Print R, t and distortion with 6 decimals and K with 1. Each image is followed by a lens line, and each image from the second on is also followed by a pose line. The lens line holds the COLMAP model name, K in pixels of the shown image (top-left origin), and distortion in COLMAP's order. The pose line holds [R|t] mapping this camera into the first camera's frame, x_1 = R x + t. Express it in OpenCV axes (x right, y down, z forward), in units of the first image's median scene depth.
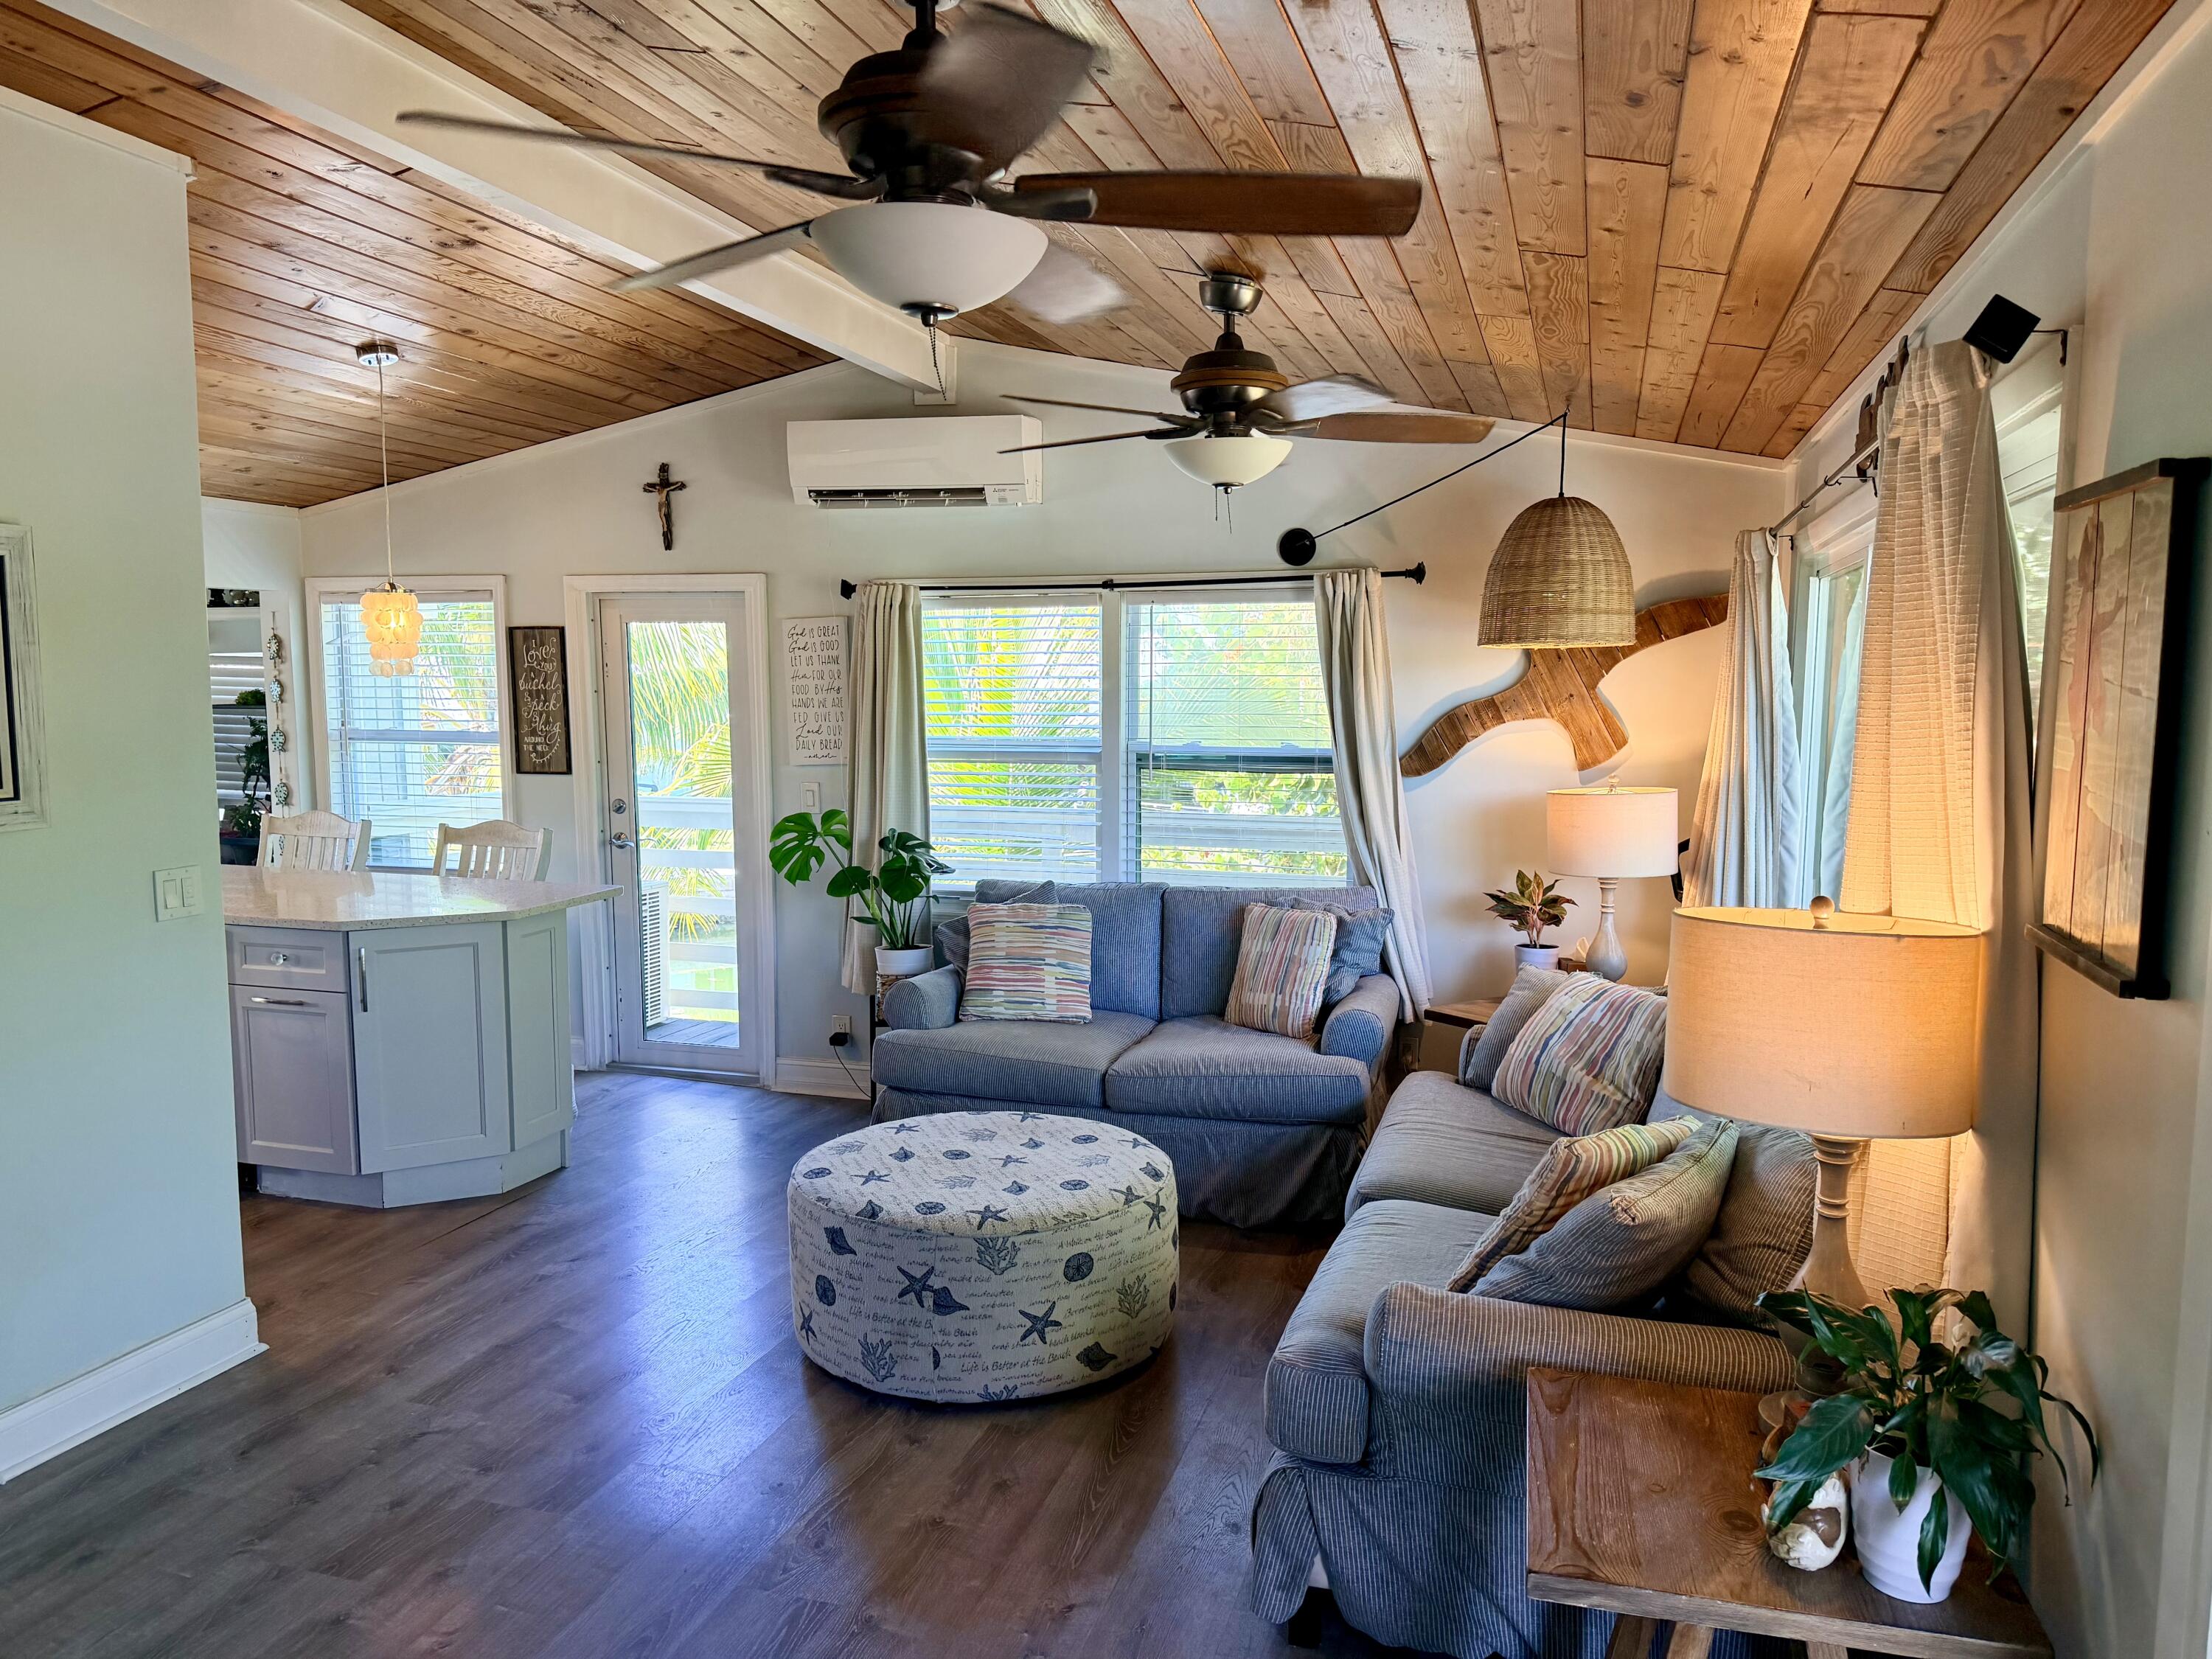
lens RADIAL K [[1582.9, 0, 1072.5], [0, 1582.9, 857.6], [0, 0, 1]] dist [0.047342, -0.039783]
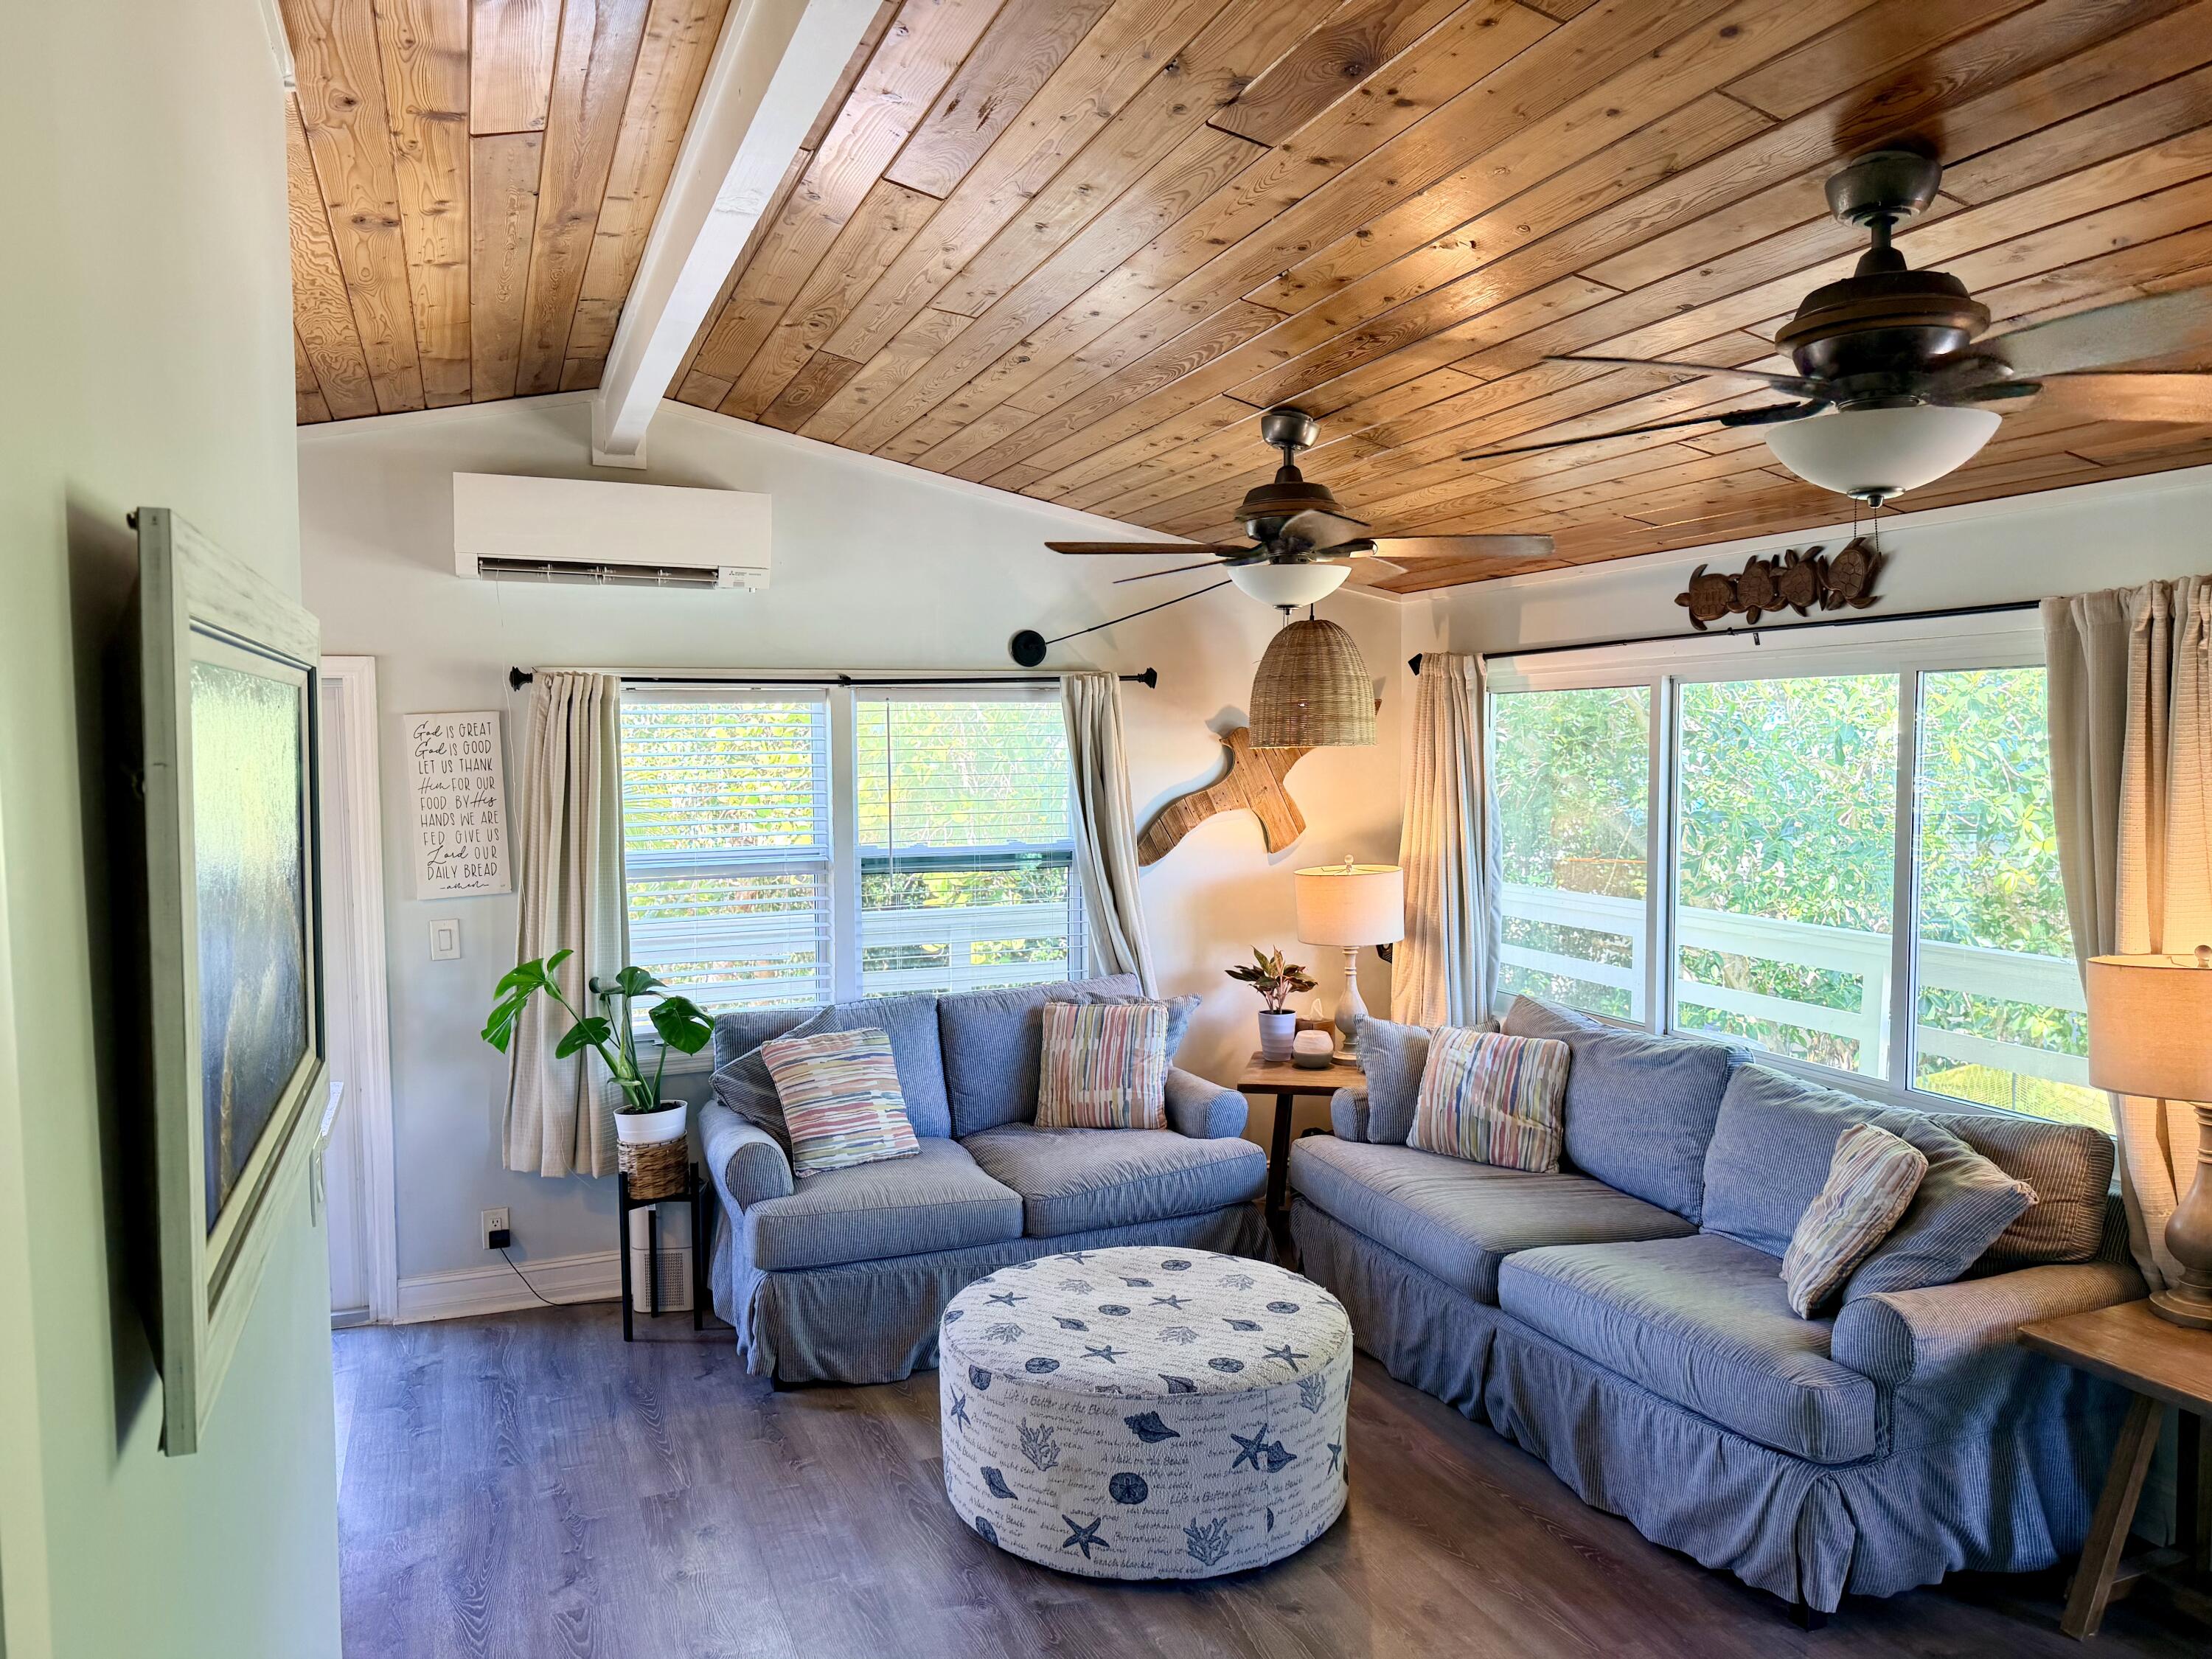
lens RADIAL K [[1582.9, 0, 1119.2], [0, 1582.9, 860.5], [0, 0, 1]] dist [0.047342, -0.039783]
pose [[0.758827, -0.058833, 0.648629, -0.512253], [0.083158, 0.996513, -0.006898, -0.052512], [-0.645961, 0.059173, 0.761073, 0.215612]]
